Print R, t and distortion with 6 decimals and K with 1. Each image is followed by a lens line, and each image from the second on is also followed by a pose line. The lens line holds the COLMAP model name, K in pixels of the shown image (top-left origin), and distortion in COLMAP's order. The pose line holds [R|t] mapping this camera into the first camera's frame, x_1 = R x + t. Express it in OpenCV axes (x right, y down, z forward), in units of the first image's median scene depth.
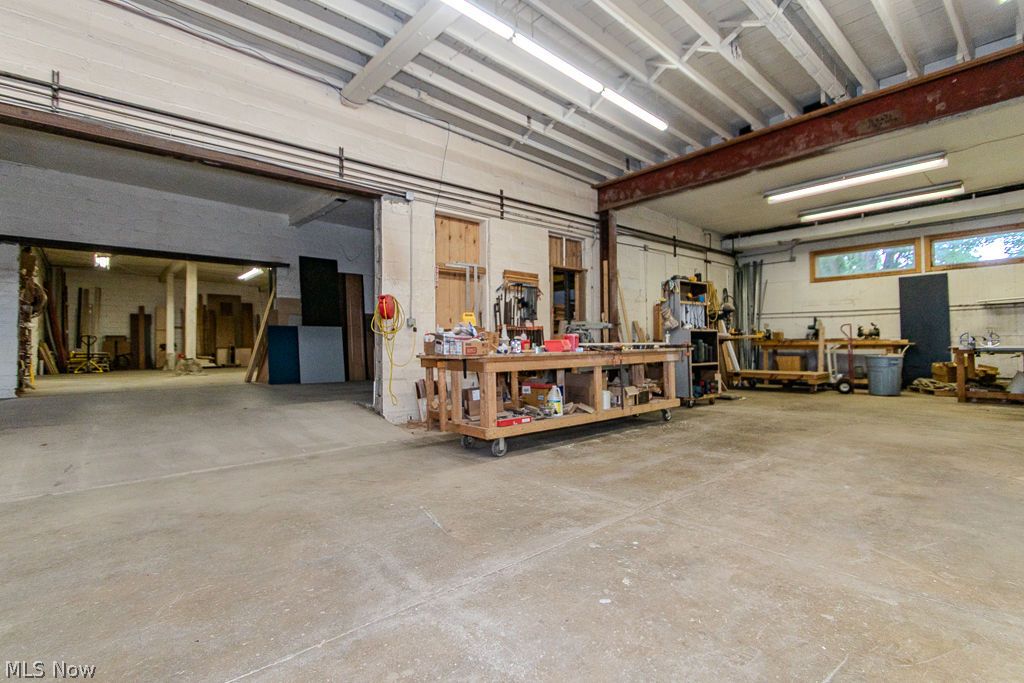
lens RADIAL K [[478.6, 0, 512.9], [0, 478.6, 337.3], [0, 0, 1]] dist [0.006847, -0.003548]
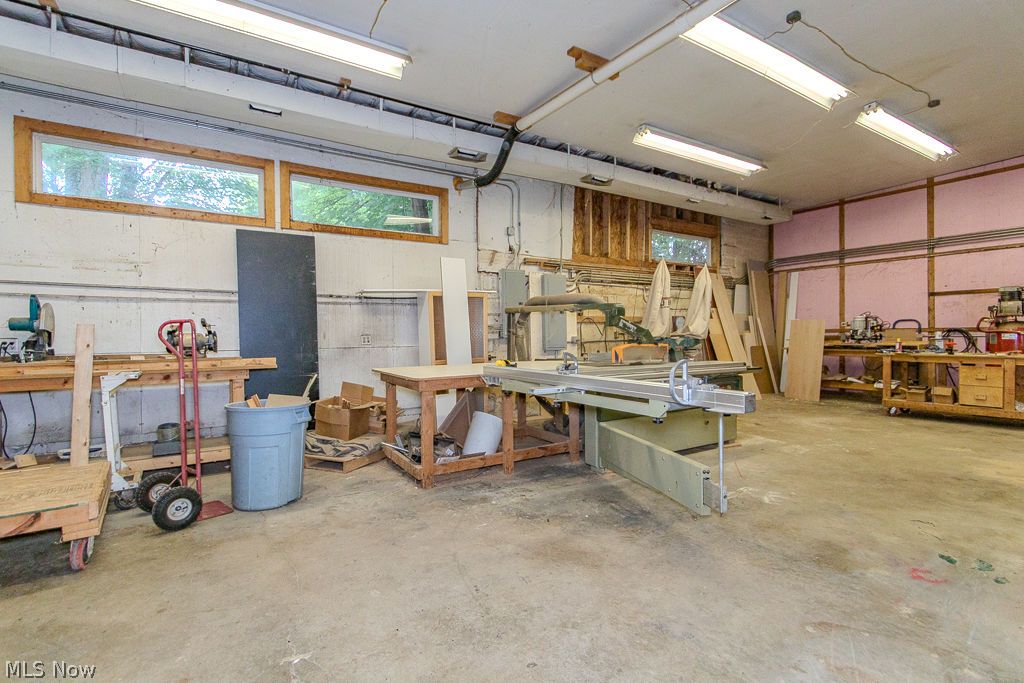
lens RADIAL K [[478.6, 0, 495.4], [0, 478.6, 343.0], [0, 0, 1]] dist [0.006847, -0.003548]
pose [[0.155906, -0.011059, 0.987710, 0.381727], [-0.011649, 0.999847, 0.013033, -0.018238], [-0.987703, -0.013537, 0.155753, 0.704343]]
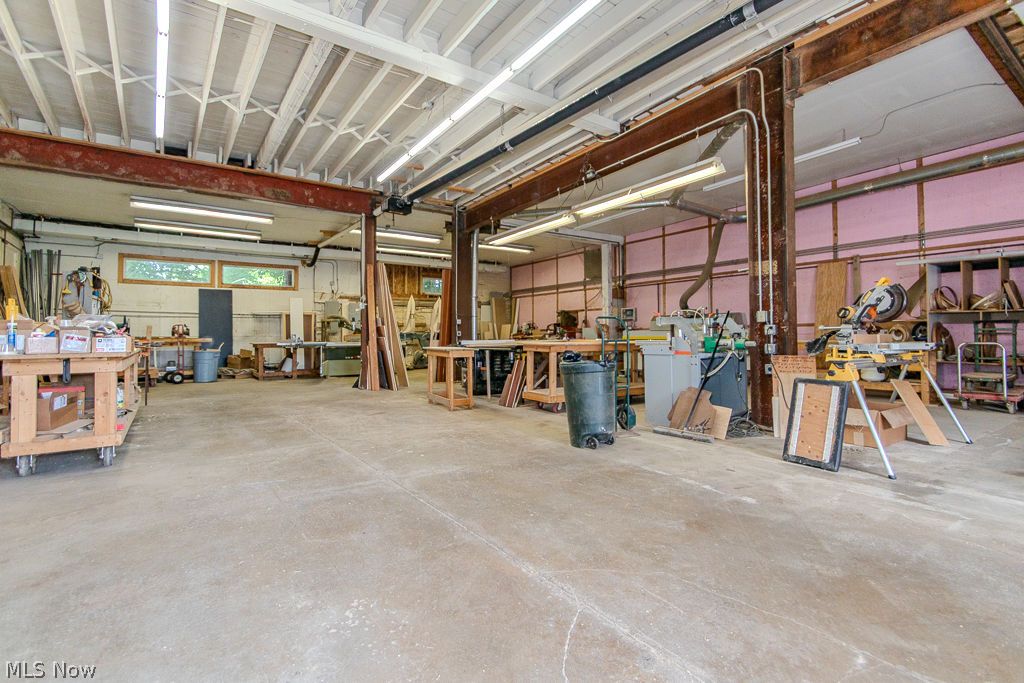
lens RADIAL K [[478.6, 0, 504.1], [0, 478.6, 329.3], [0, 0, 1]] dist [0.006847, -0.003548]
pose [[0.106720, 0.025153, 0.993971, -0.382179], [-0.011330, 0.999646, -0.024080, 0.002928], [-0.994225, -0.008692, 0.106967, 0.074836]]
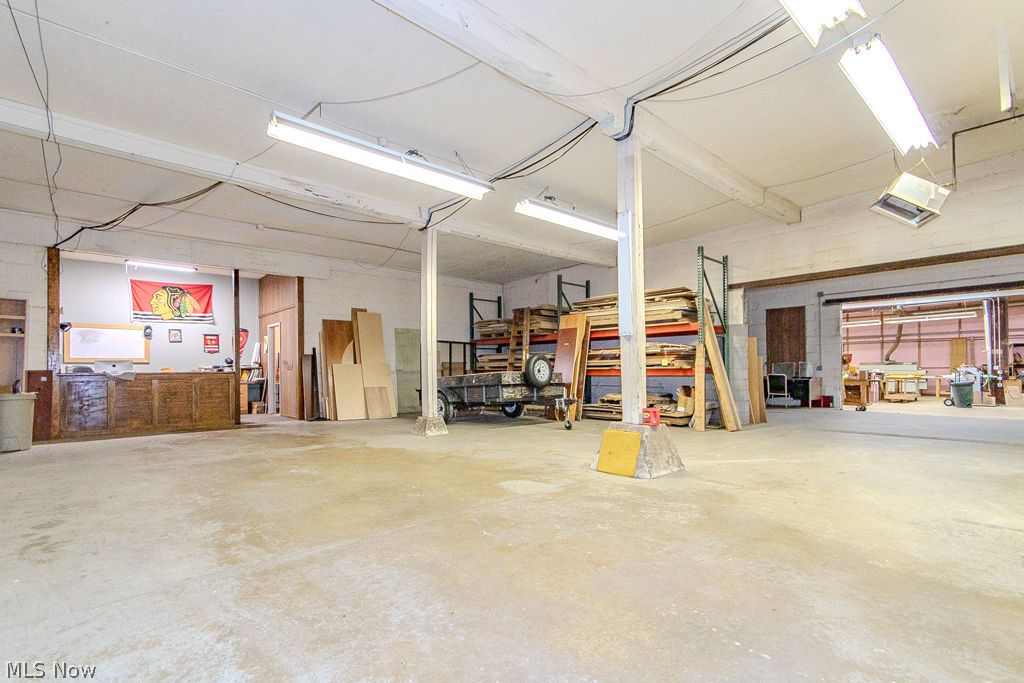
lens RADIAL K [[478.6, 0, 503.1], [0, 478.6, 366.9], [0, 0, 1]] dist [0.006847, -0.003548]
pose [[-0.008213, 0.016641, 0.999828, -1.414184], [-0.010415, 0.999806, -0.016726, 0.013686], [-0.999912, -0.010550, -0.008038, 1.507927]]
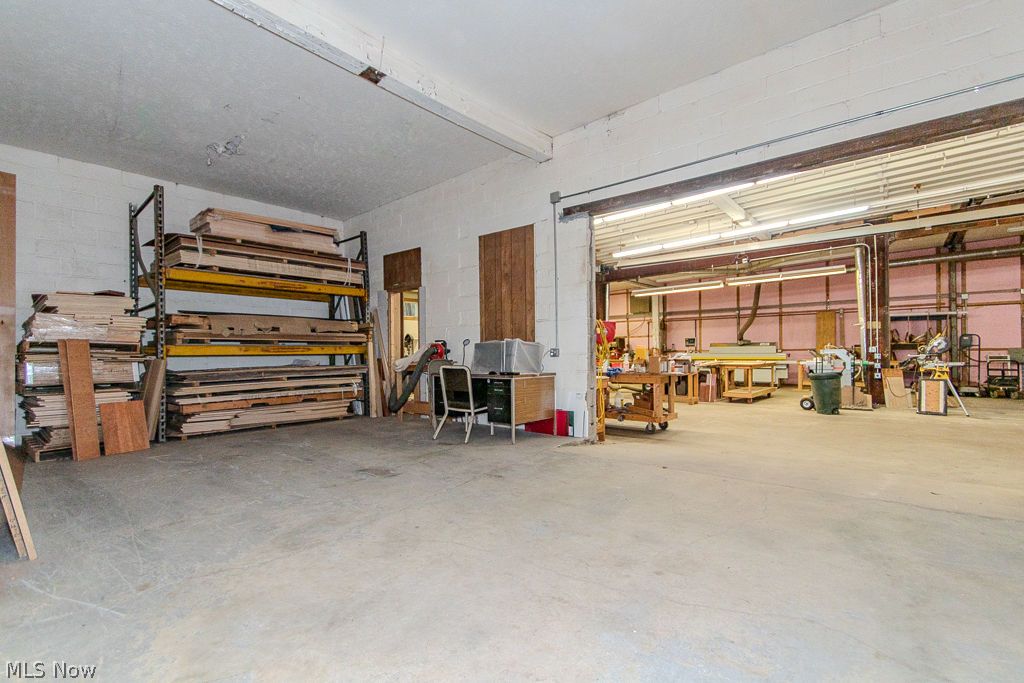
lens RADIAL K [[478.6, 0, 493.5], [0, 478.6, 355.1], [0, 0, 1]] dist [0.006847, -0.003548]
pose [[-0.149058, 0.007238, 0.988802, -0.749978], [-0.002787, 0.999966, -0.007740, -0.003997], [-0.988824, -0.003910, -0.149033, 0.836510]]
